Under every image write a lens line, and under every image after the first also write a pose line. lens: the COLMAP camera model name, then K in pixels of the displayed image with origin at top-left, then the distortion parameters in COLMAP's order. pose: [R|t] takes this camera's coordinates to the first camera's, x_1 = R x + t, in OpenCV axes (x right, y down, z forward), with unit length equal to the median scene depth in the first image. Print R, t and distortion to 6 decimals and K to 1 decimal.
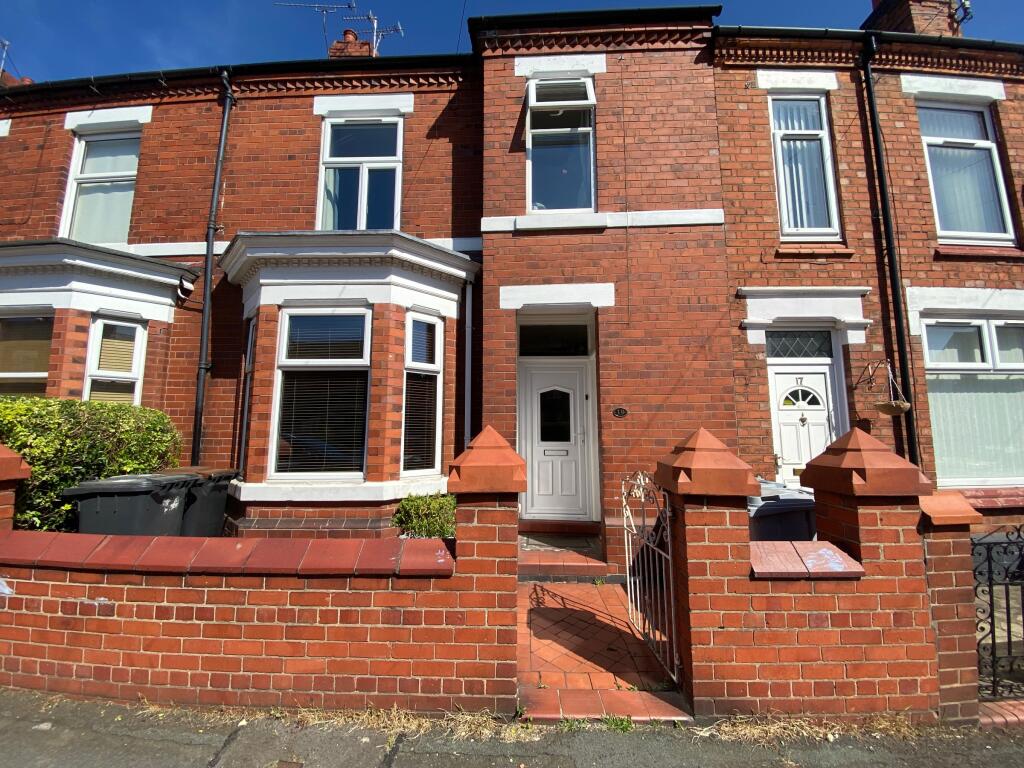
lens RADIAL K [[409.8, 0, 512.0], [0, 409.8, 384.0], [0, 0, 1]] dist [0.013835, -0.016489]
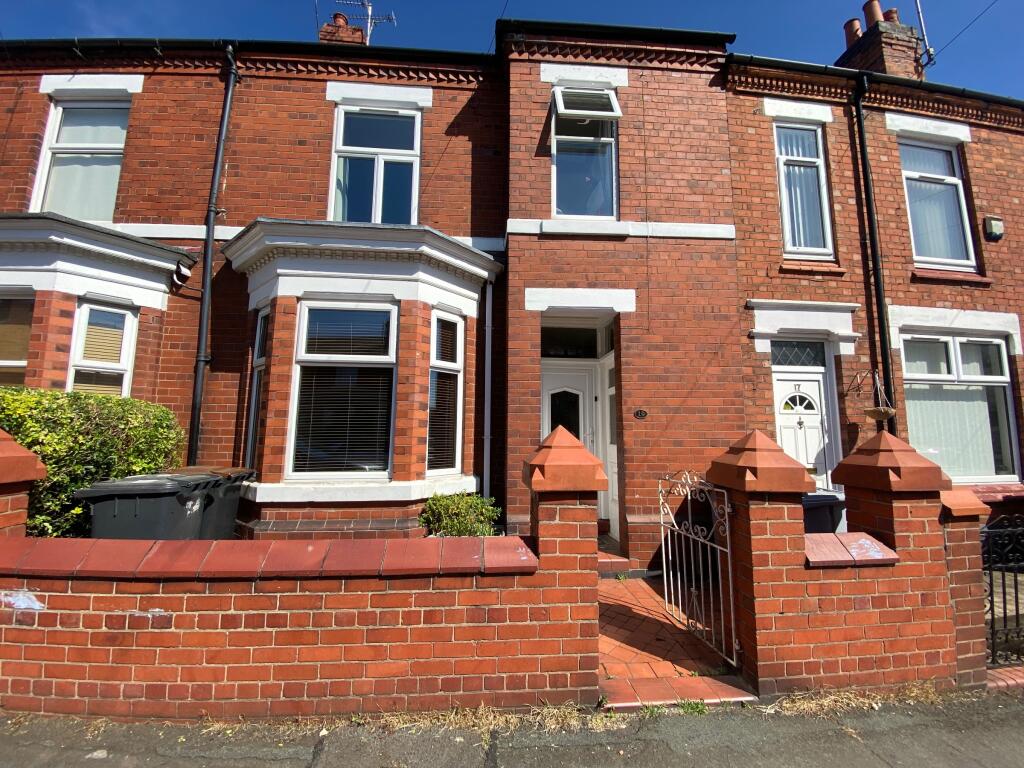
lens RADIAL K [[409.8, 0, 512.0], [0, 409.8, 384.0], [0, 0, 1]] dist [0.013835, -0.016489]
pose [[0.994162, 0.021018, 0.105833, -0.169797], [-0.021000, 0.999779, -0.001281, 0.000949], [-0.105837, -0.000949, 0.994383, -0.002902]]
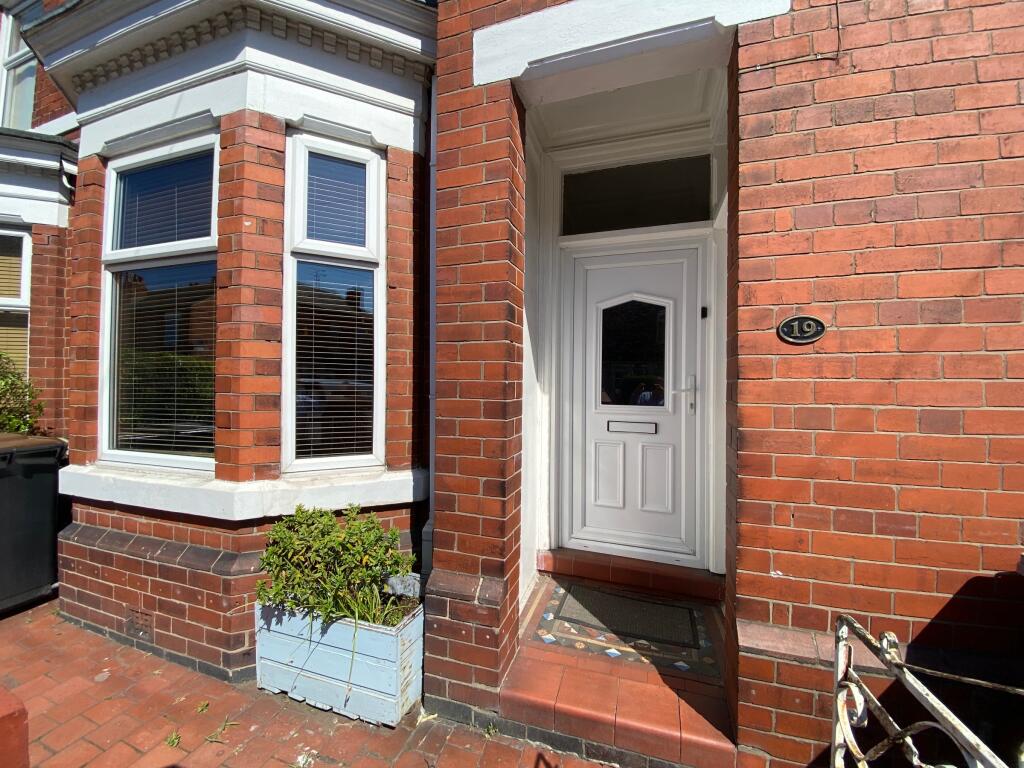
lens RADIAL K [[418.3, 0, 507.9], [0, 418.3, 384.8], [0, 0, 1]] dist [-0.000040, -0.014374]
pose [[0.960905, 0.010679, -0.276671, 0.124626], [0.022065, 0.993124, 0.114965, 0.067612], [0.275996, -0.116576, 0.954063, 0.588534]]
